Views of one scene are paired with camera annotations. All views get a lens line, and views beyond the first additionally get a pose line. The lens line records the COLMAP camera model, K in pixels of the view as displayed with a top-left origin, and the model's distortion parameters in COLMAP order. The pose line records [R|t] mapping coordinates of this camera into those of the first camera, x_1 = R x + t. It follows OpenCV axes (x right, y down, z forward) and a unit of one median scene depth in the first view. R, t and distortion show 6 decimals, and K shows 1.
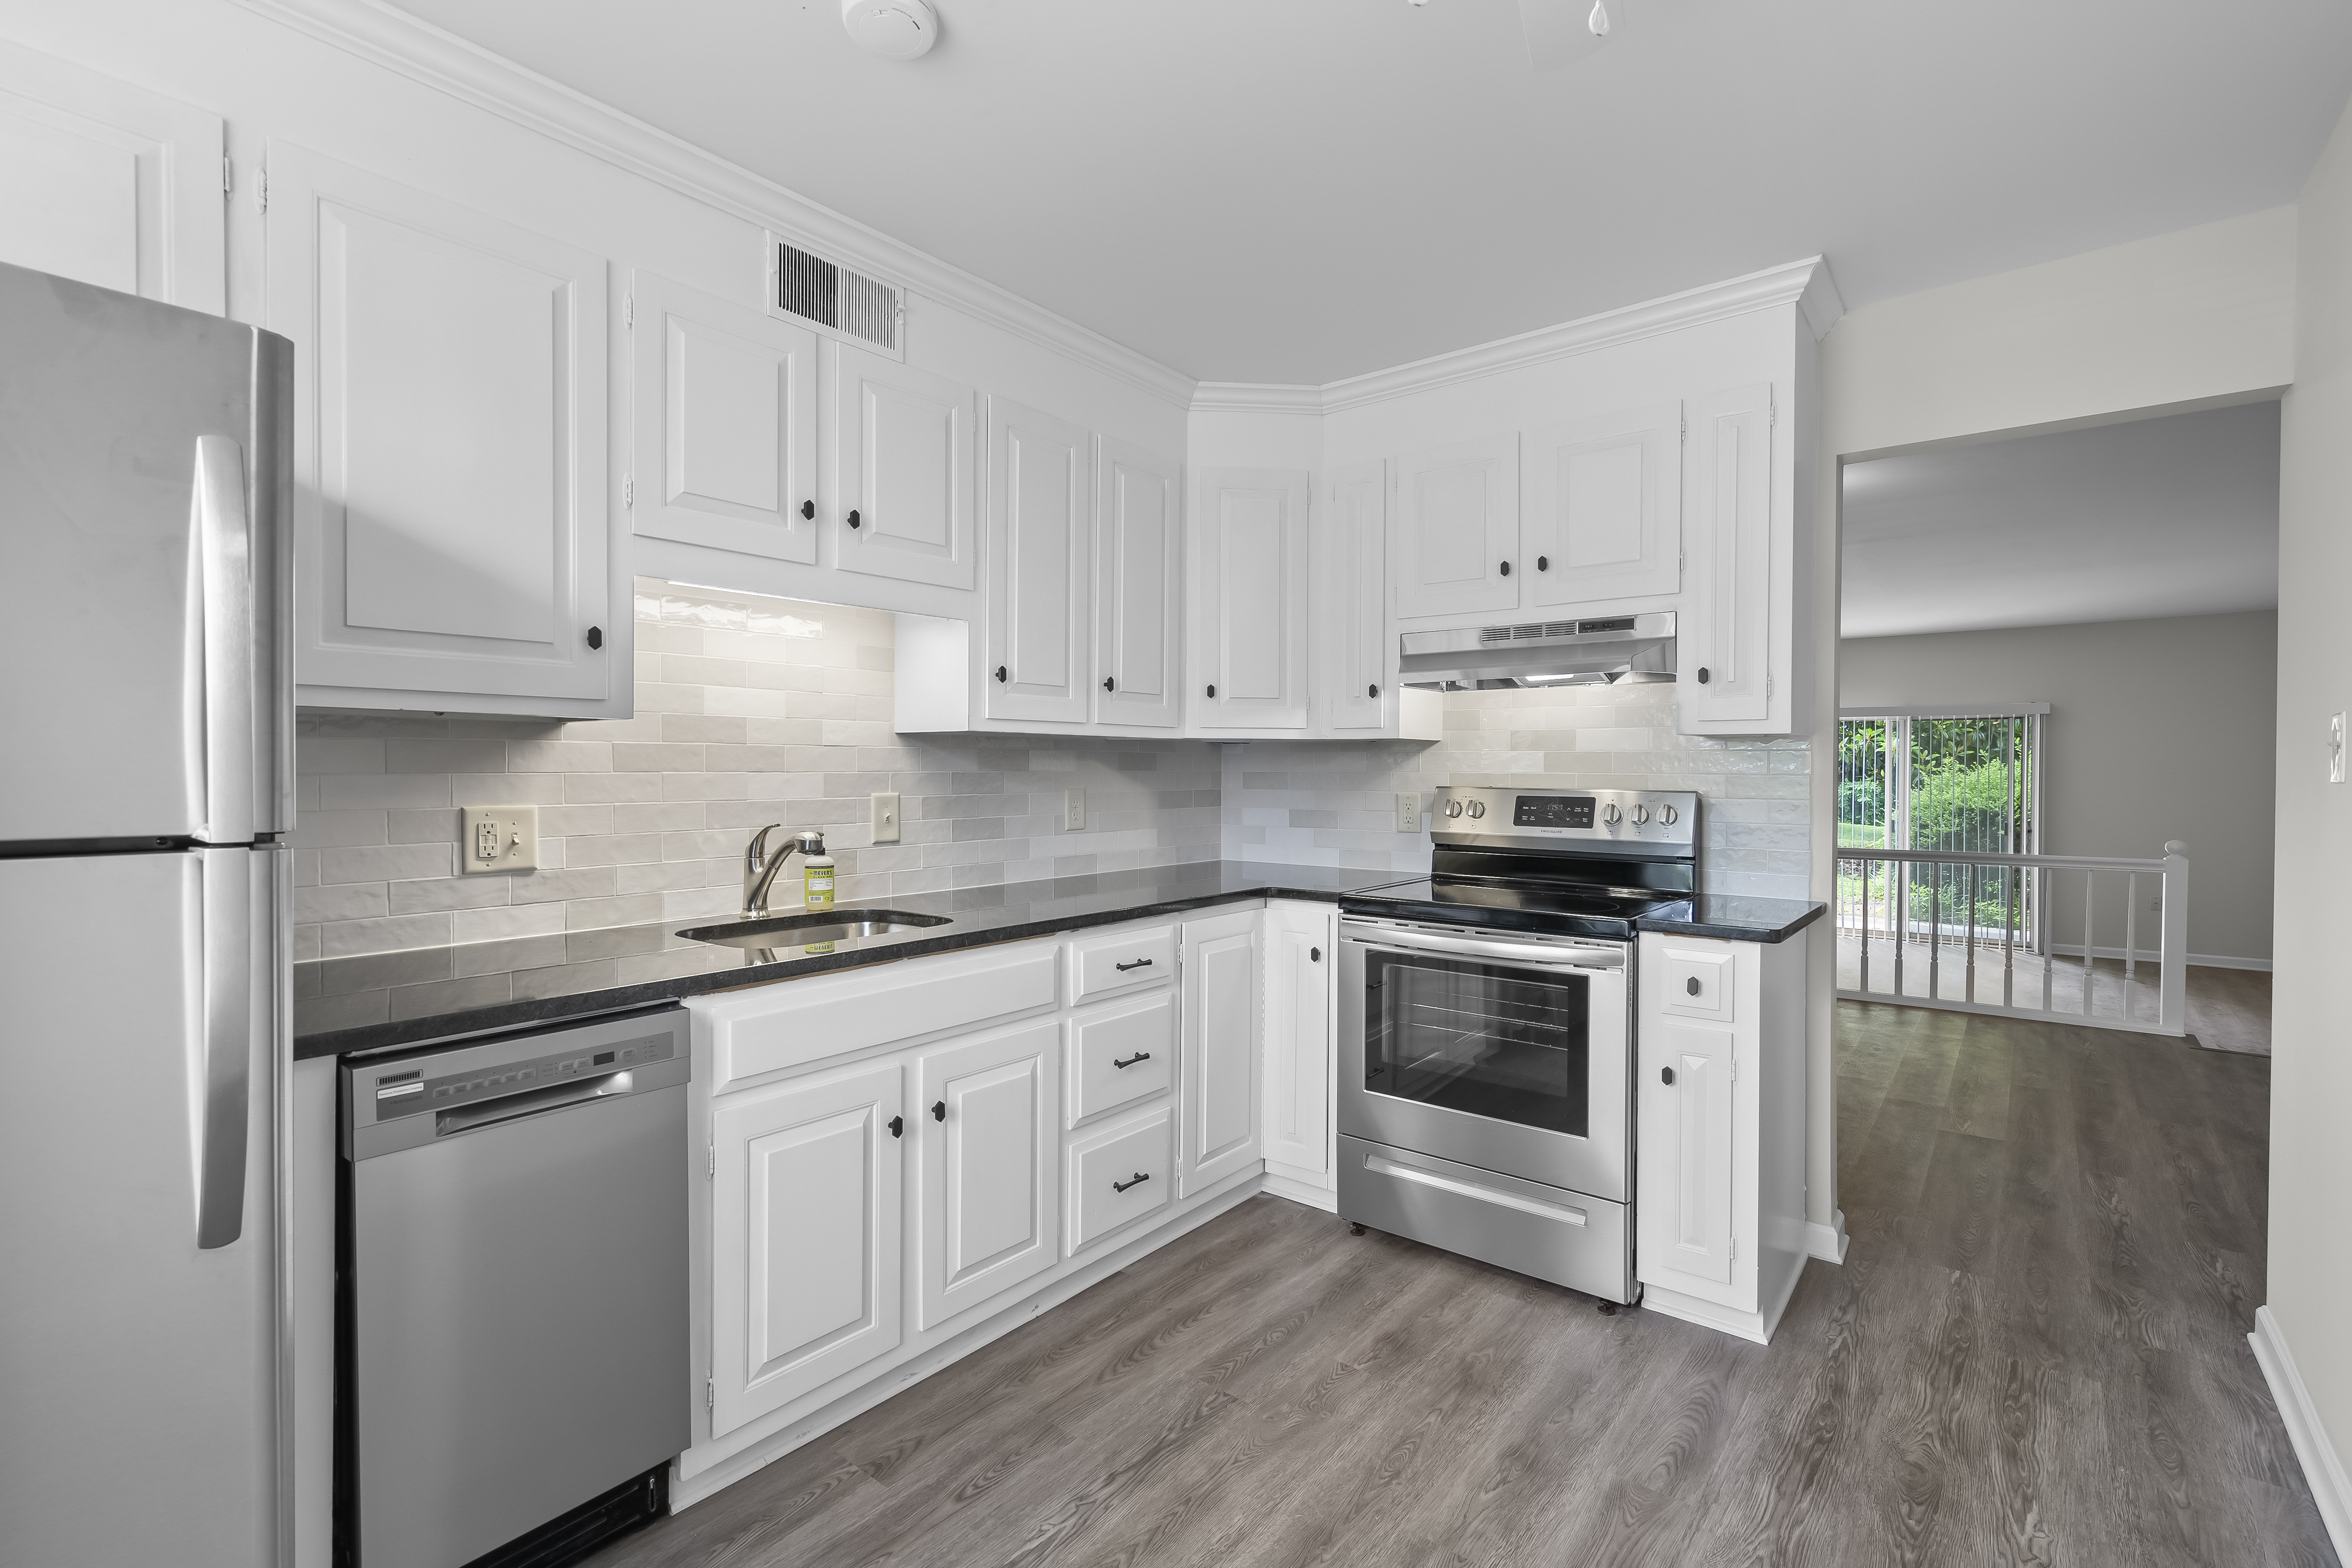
lens RADIAL K [[1050.1, 0, 1176.0], [0, 1050.1, 784.0], [0, 0, 1]] dist [0.001319, 0.000562]
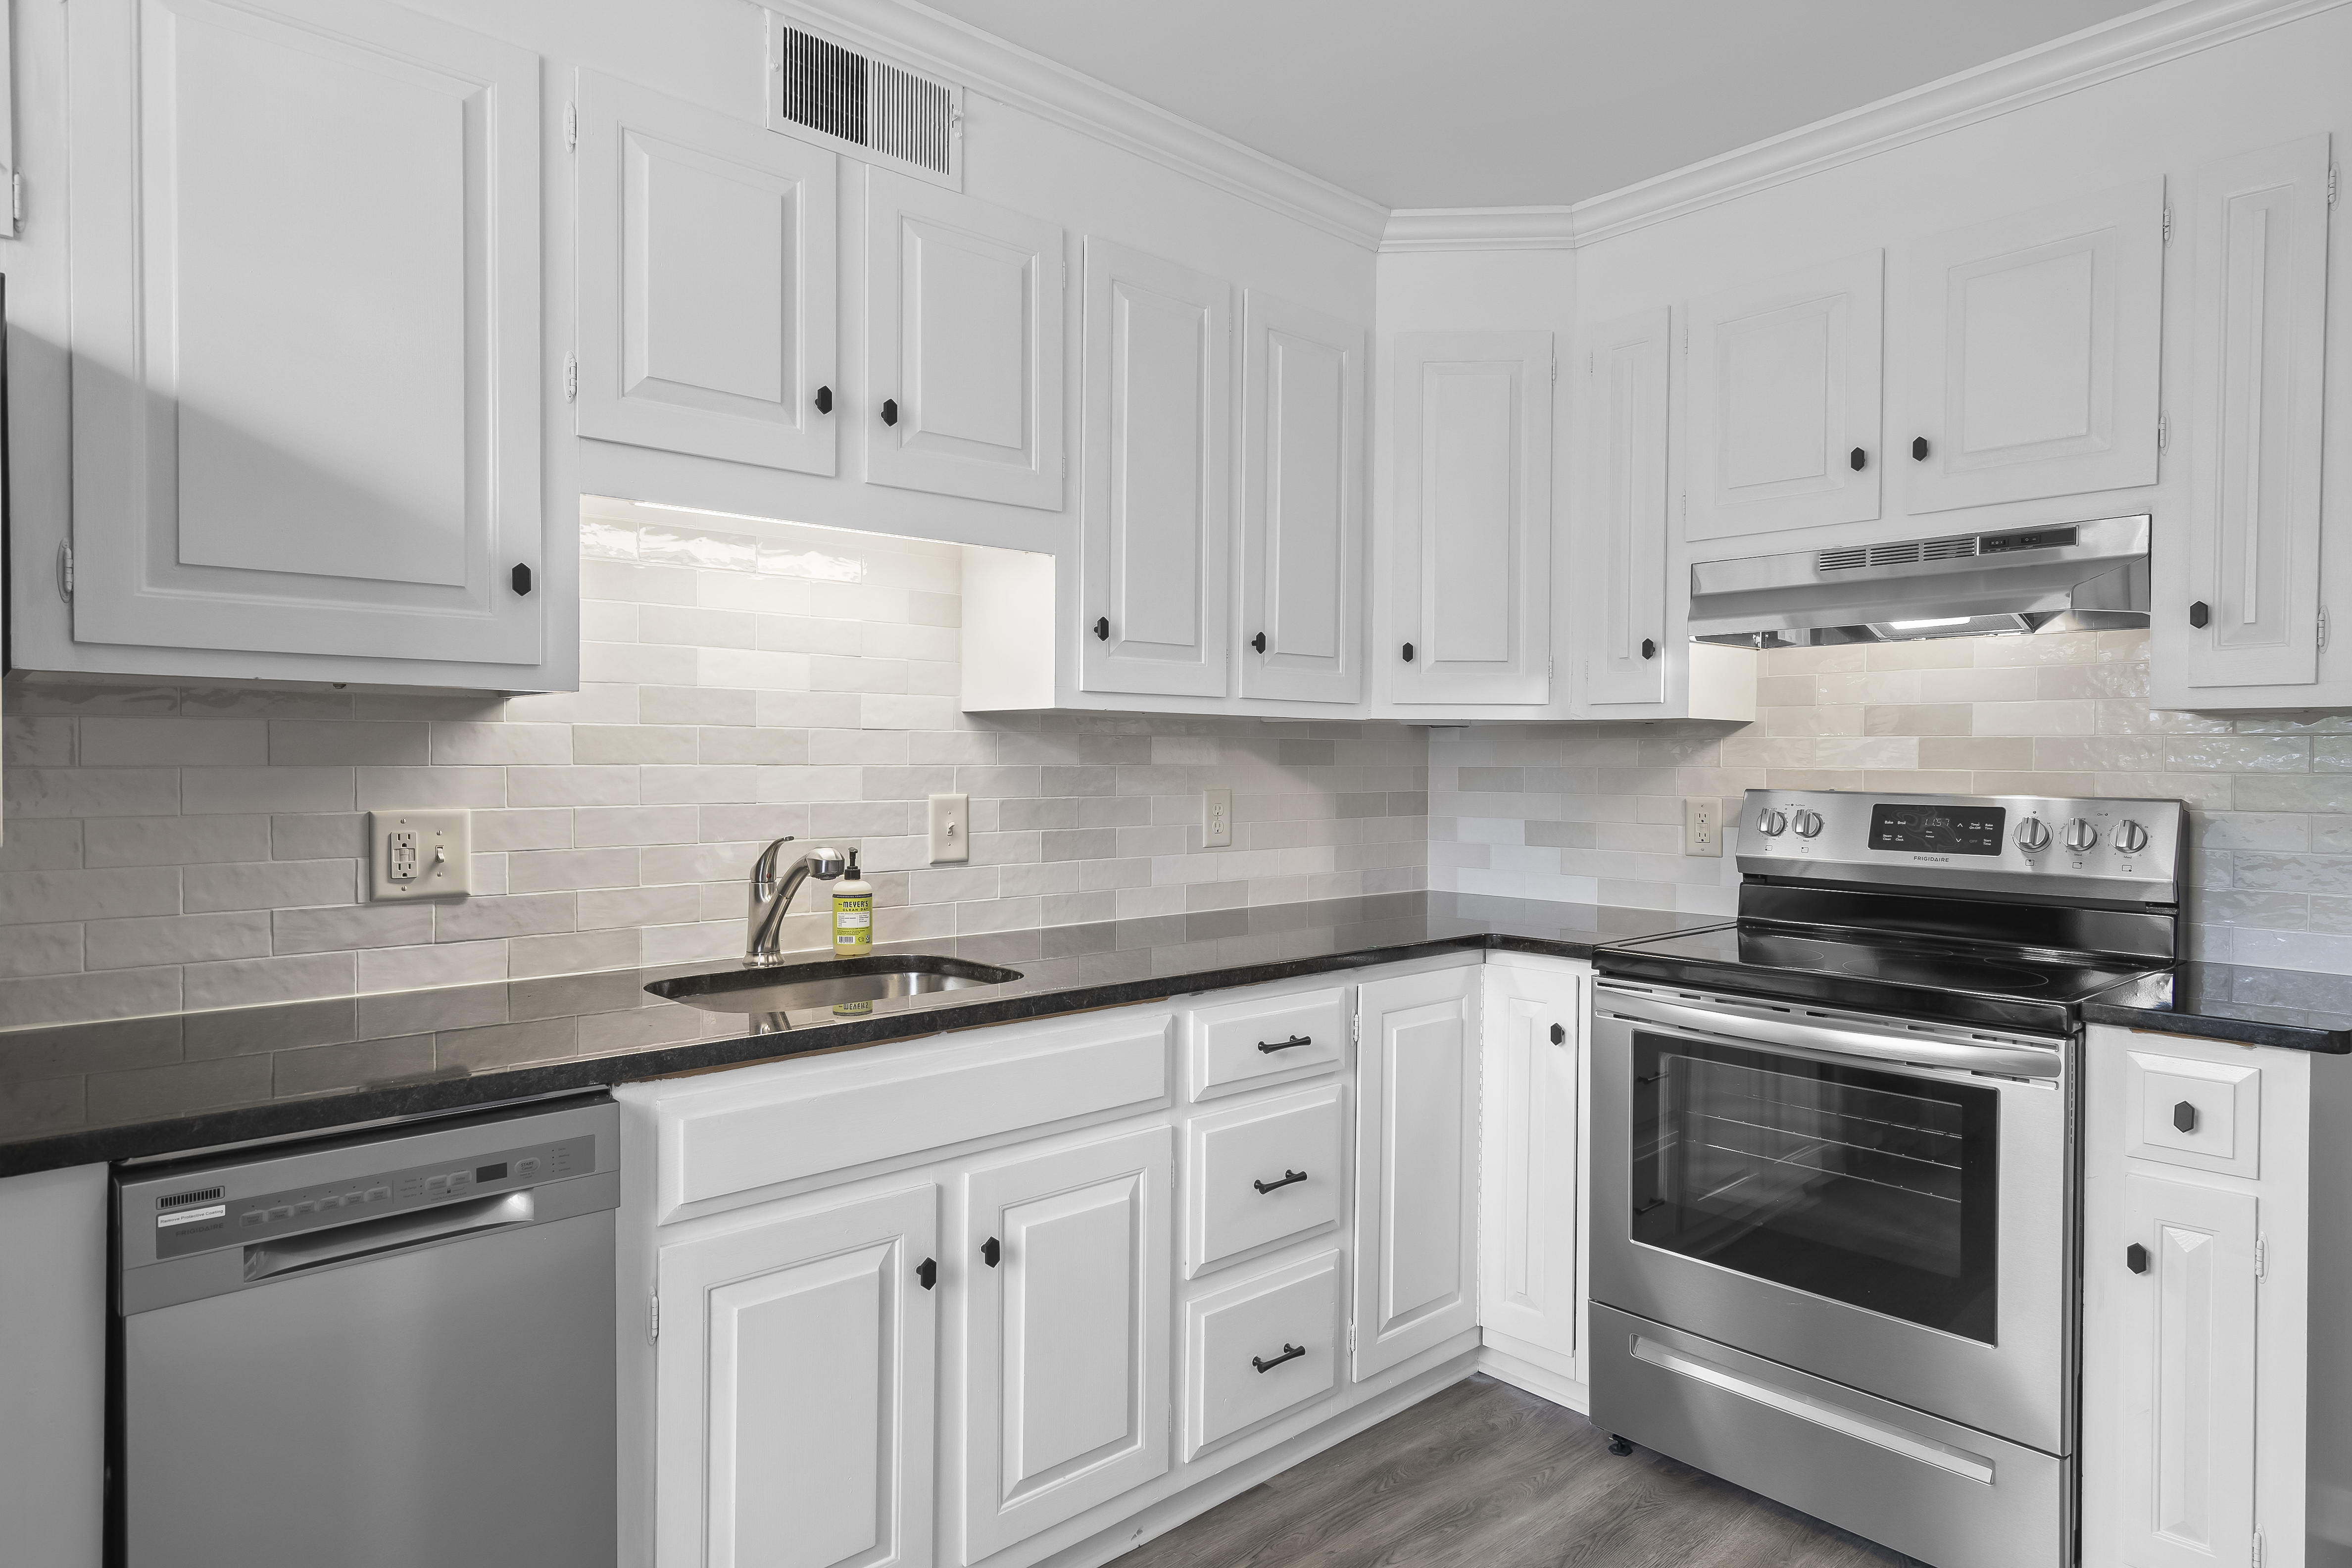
lens RADIAL K [[1354.1, 0, 1176.0], [0, 1354.1, 784.0], [0, 0, 1]] dist [0.013525, -0.000938]
pose [[0.987762, 0.004698, -0.155897, 0.027946], [-0.004516, 0.999989, 0.001524, -0.000983], [0.155903, -0.000801, 0.987772, 0.103122]]
